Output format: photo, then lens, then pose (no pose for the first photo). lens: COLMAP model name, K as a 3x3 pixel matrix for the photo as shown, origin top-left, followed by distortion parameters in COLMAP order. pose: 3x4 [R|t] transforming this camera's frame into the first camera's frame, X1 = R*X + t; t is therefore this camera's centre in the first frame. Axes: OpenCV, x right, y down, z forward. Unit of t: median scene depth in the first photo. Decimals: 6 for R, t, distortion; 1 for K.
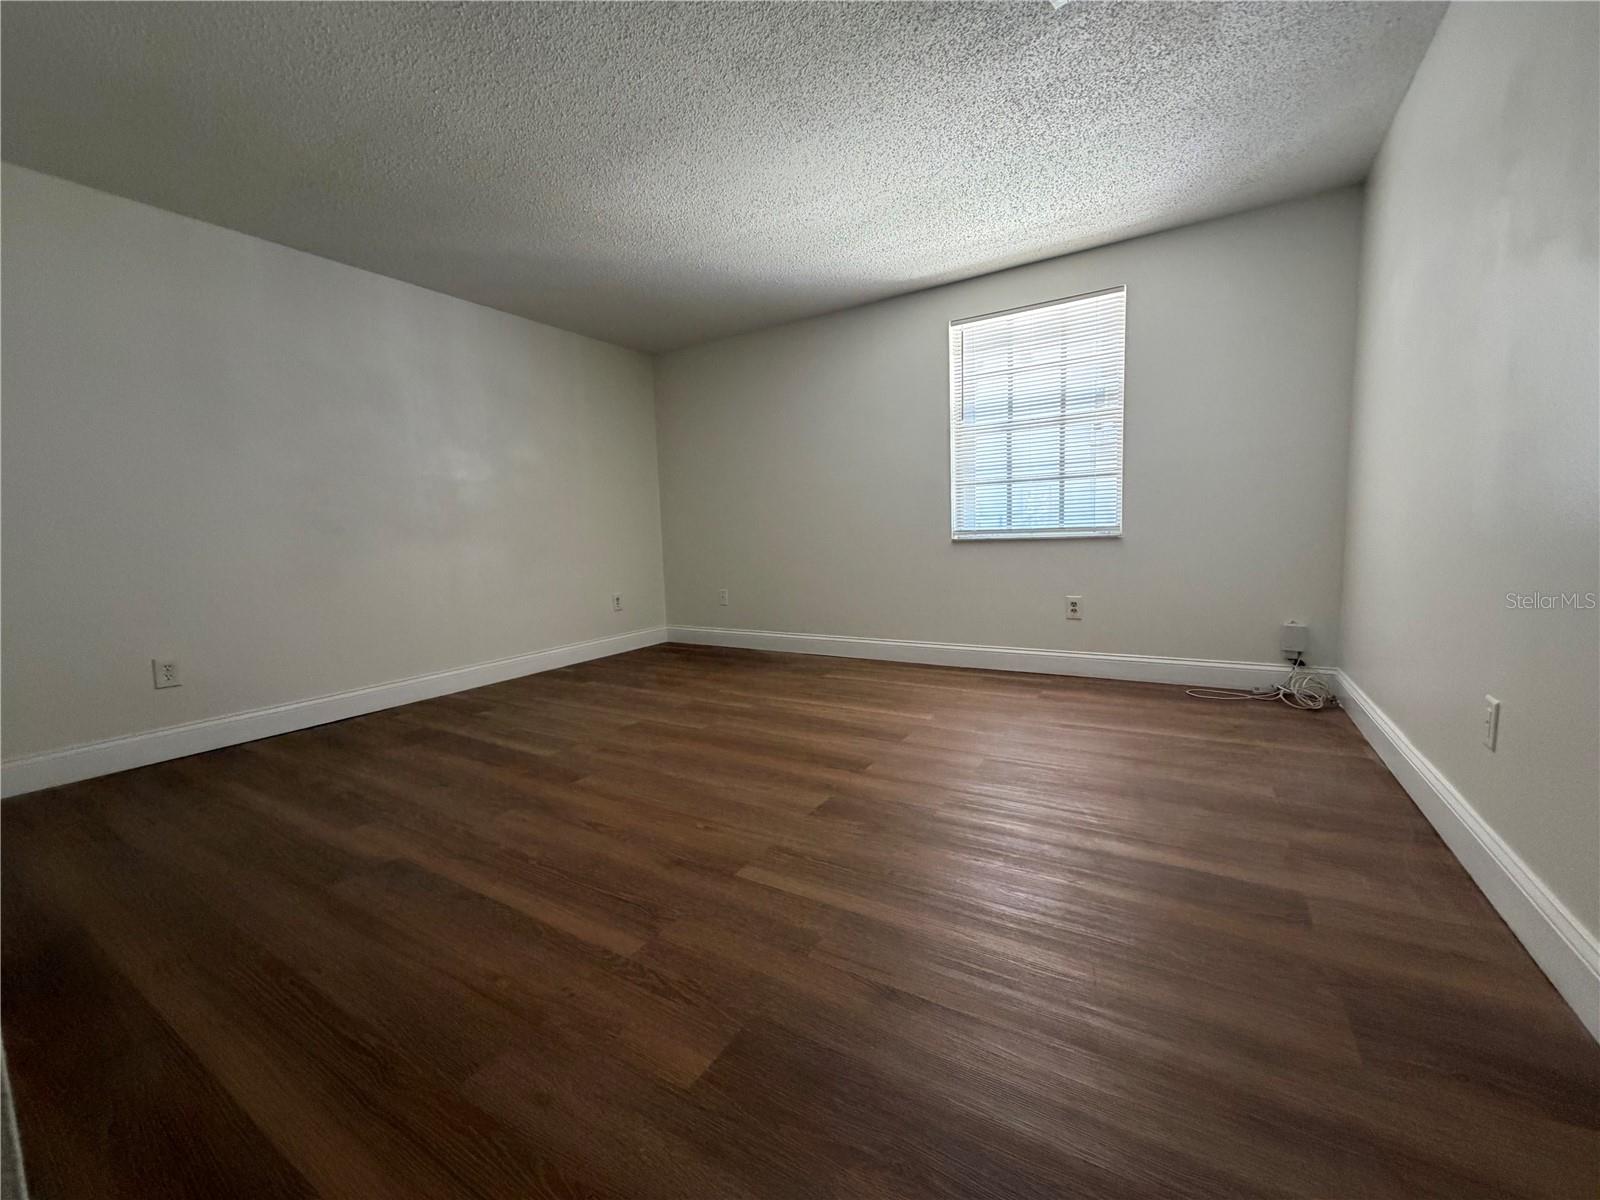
lens RADIAL K [[635.1, 0, 800.1], [0, 635.1, 597.4], [0, 0, 1]] dist [0.002678, 0.000406]
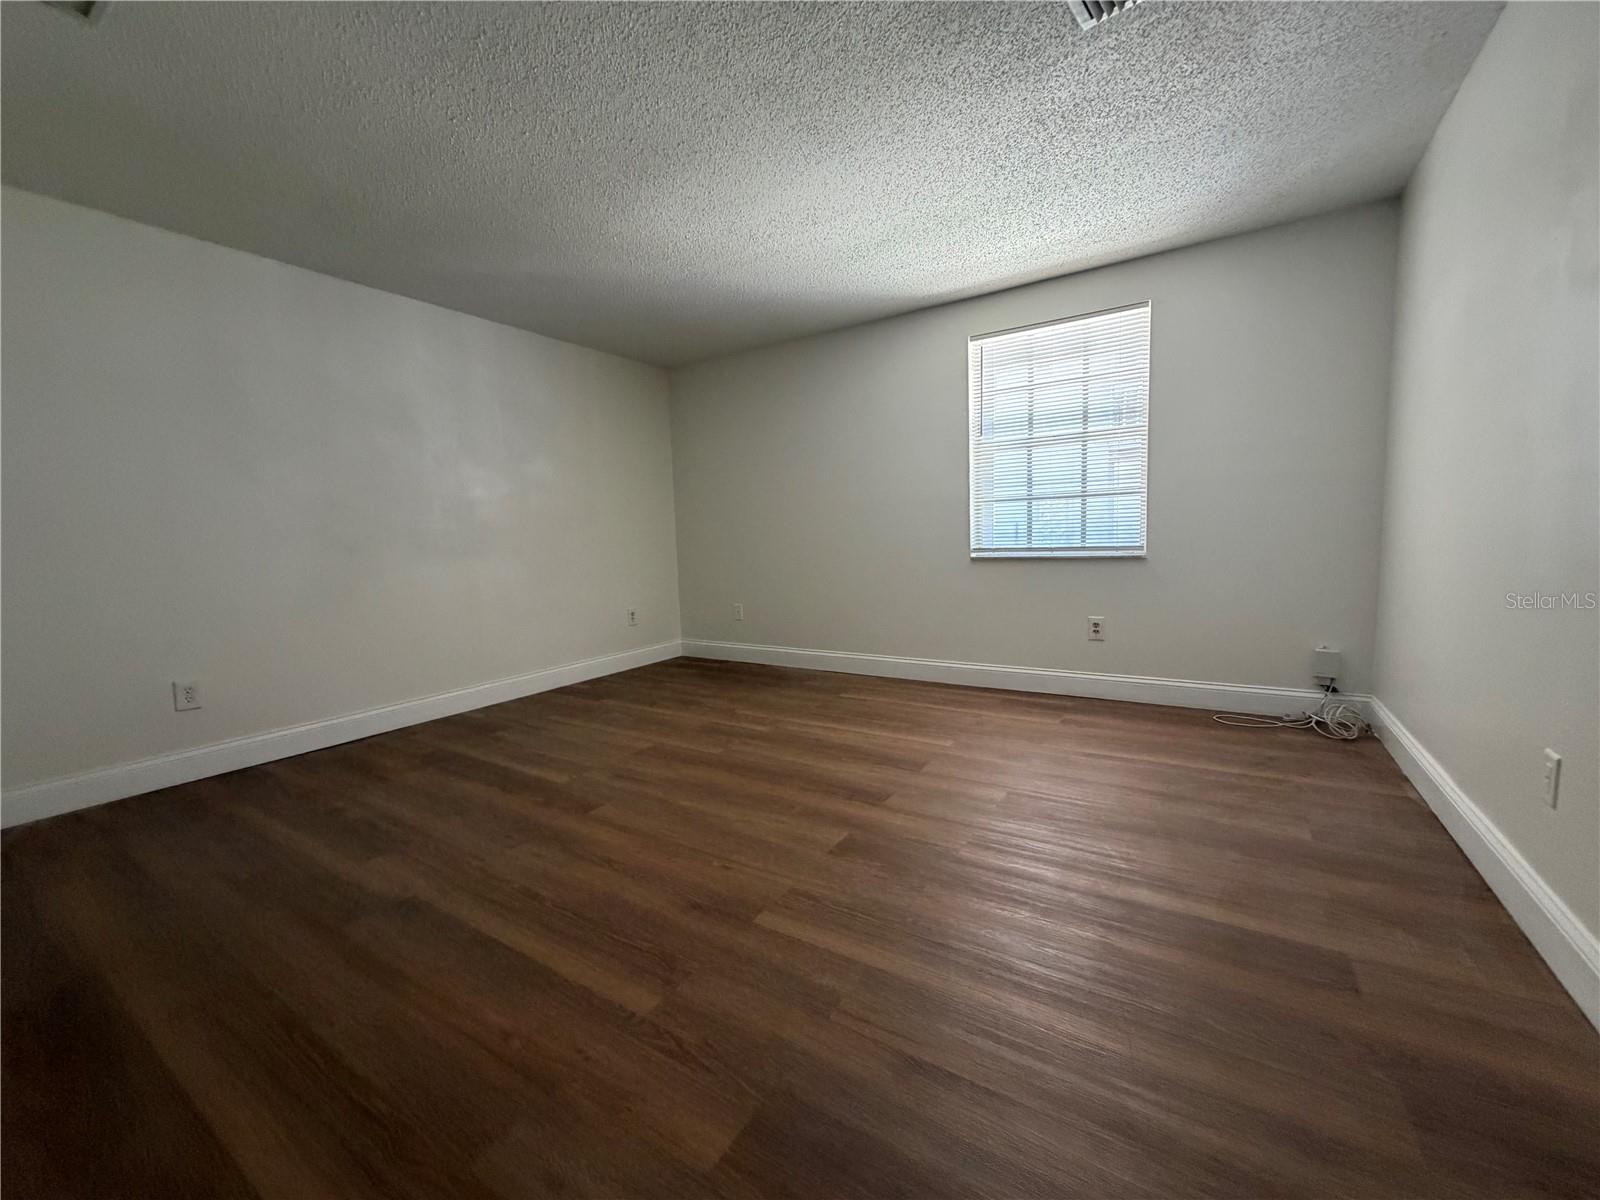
lens RADIAL K [[635.1, 0, 800.1], [0, 635.1, 598.3], [0, 0, 1]] dist [0.002678, 0.000406]
pose [[0.999780, 0.002416, -0.020847, -0.008073], [-0.002485, 0.999992, -0.003281, -0.042408], [0.020839, 0.003332, 0.999777, 0.018163]]
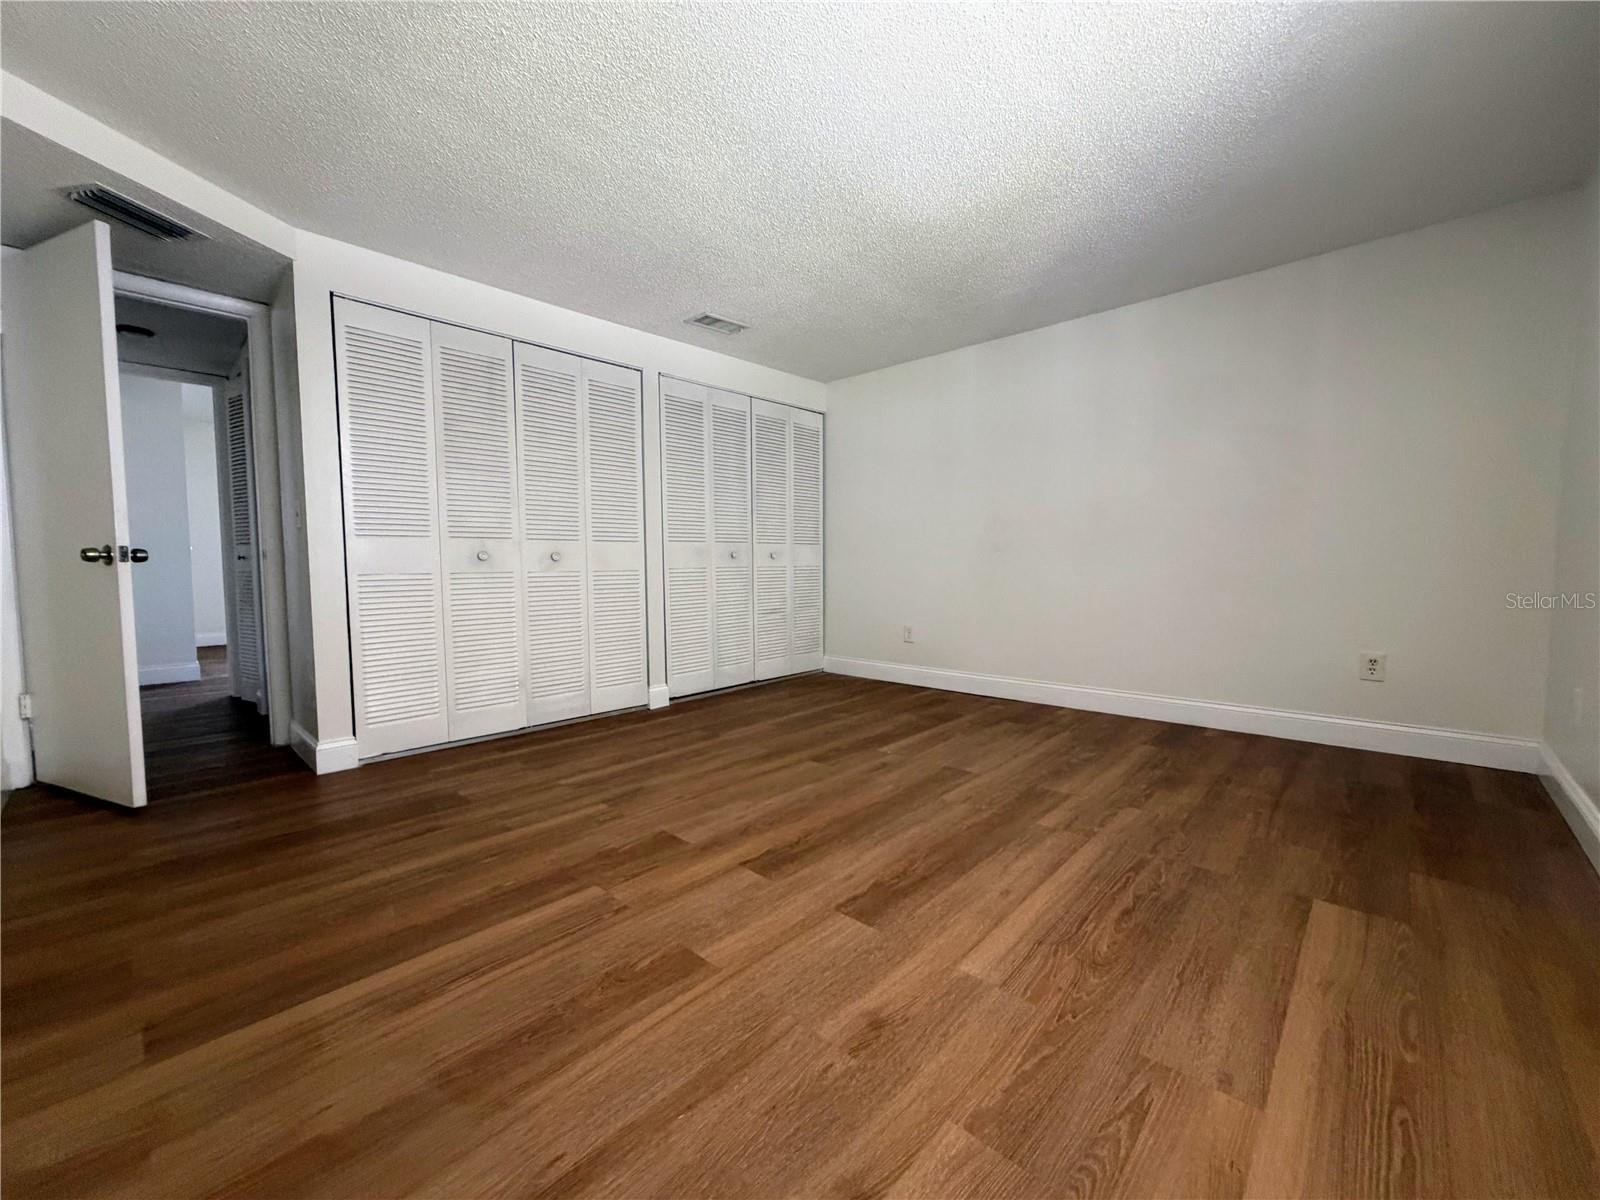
lens RADIAL K [[635.1, 0, 794.1], [0, 635.1, 597.9], [0, 0, 1]] dist [0.002678, 0.000406]
pose [[-0.204895, 0.088313, -0.974792, 0.890078], [-0.084114, 0.990648, 0.107429, -0.165889], [0.975163, 0.104005, -0.195551, 1.254857]]
